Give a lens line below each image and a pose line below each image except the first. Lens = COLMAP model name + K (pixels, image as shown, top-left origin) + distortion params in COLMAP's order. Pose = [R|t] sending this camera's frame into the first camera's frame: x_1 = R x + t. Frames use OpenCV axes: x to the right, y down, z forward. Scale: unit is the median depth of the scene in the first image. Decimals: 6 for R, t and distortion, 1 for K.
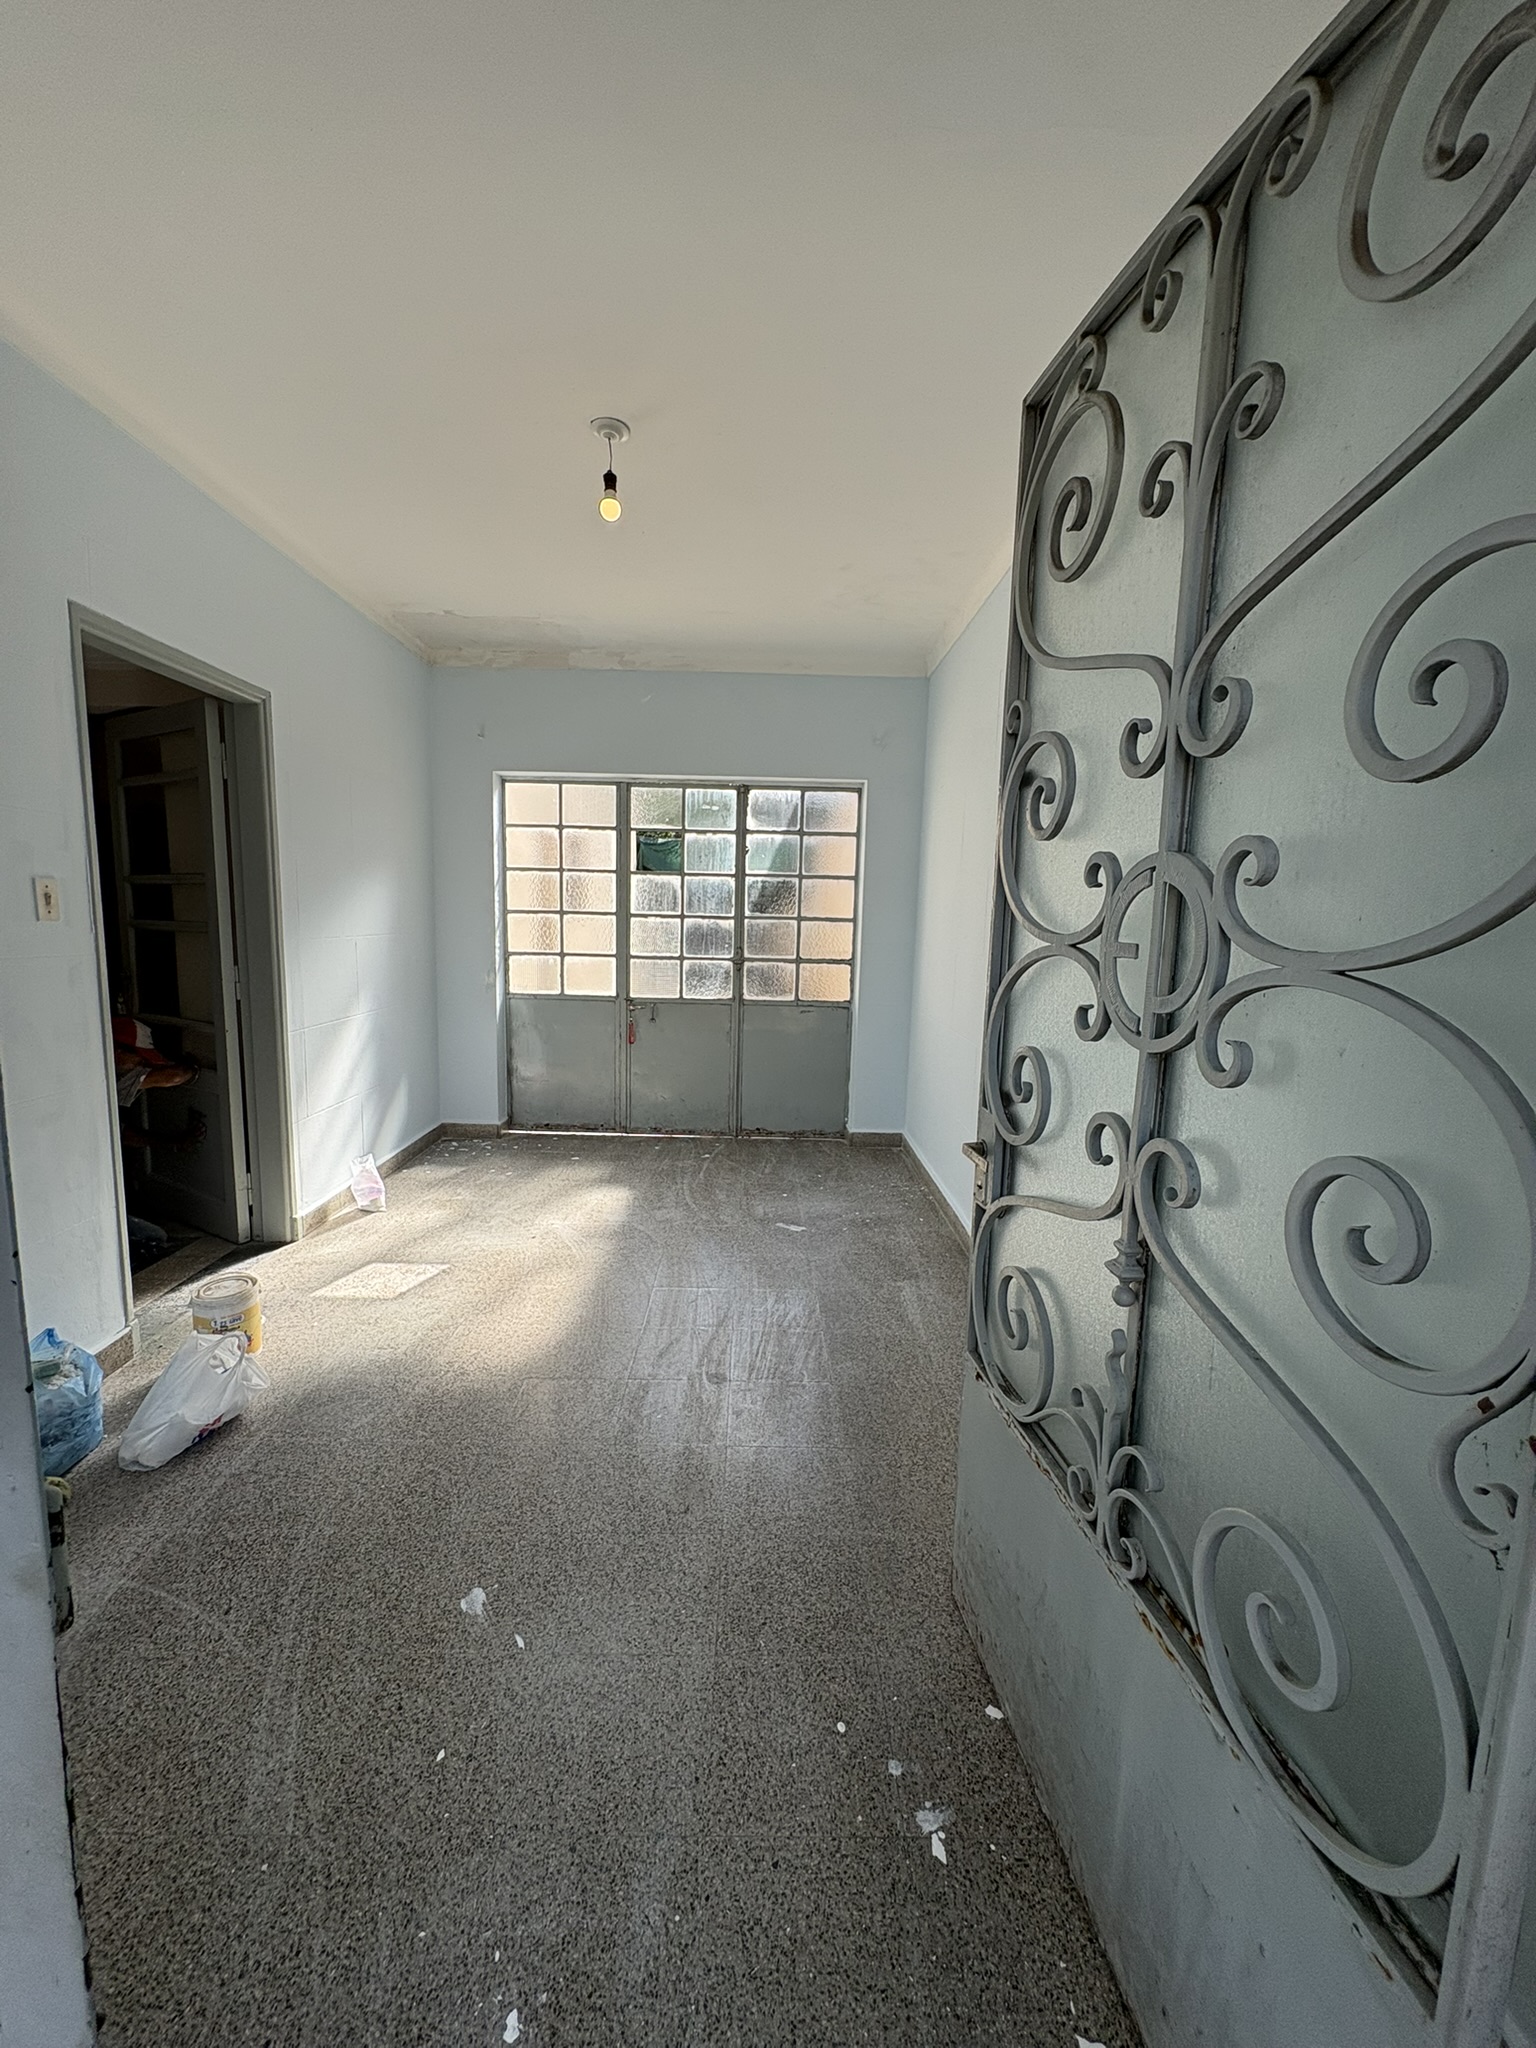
lens RADIAL K [[811.1, 0, 775.6], [0, 811.1, 1017.5], [0, 0, 1]] dist [-0.000814, -0.000917]
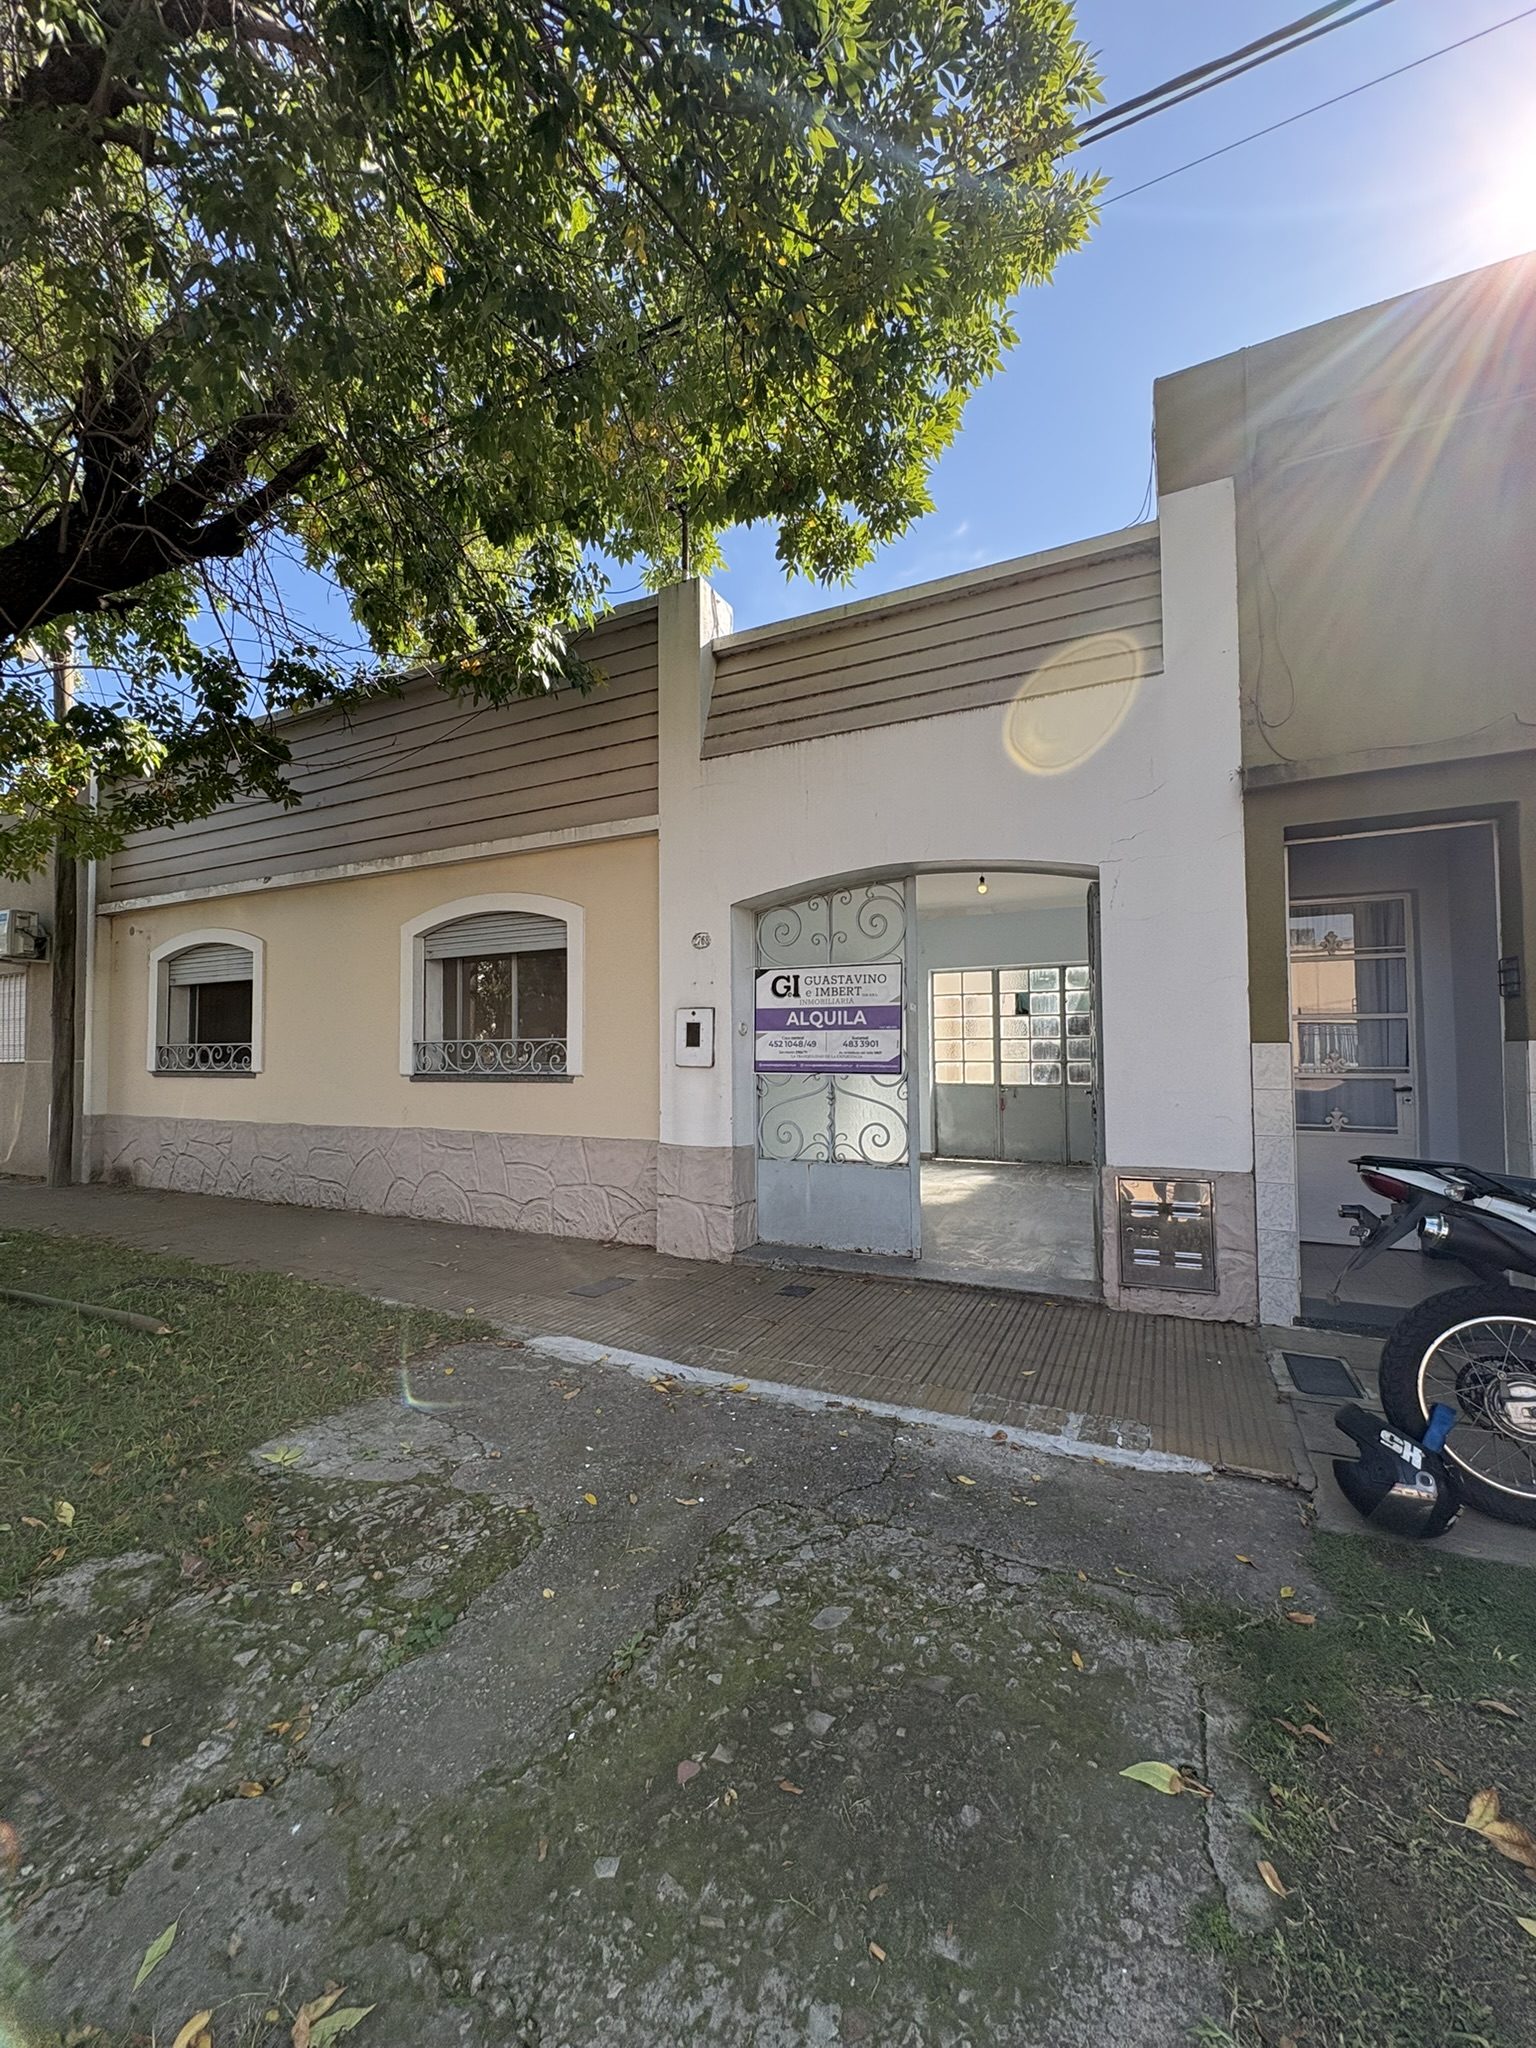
lens RADIAL K [[811.1, 0, 775.4], [0, 811.1, 1018.3], [0, 0, 1]] dist [-0.000814, -0.000917]
pose [[0.888213, -0.047819, -0.456937, 0.206877], [-0.028919, 0.986777, -0.159480, 0.134059], [0.458521, 0.154867, 0.875085, -0.839961]]
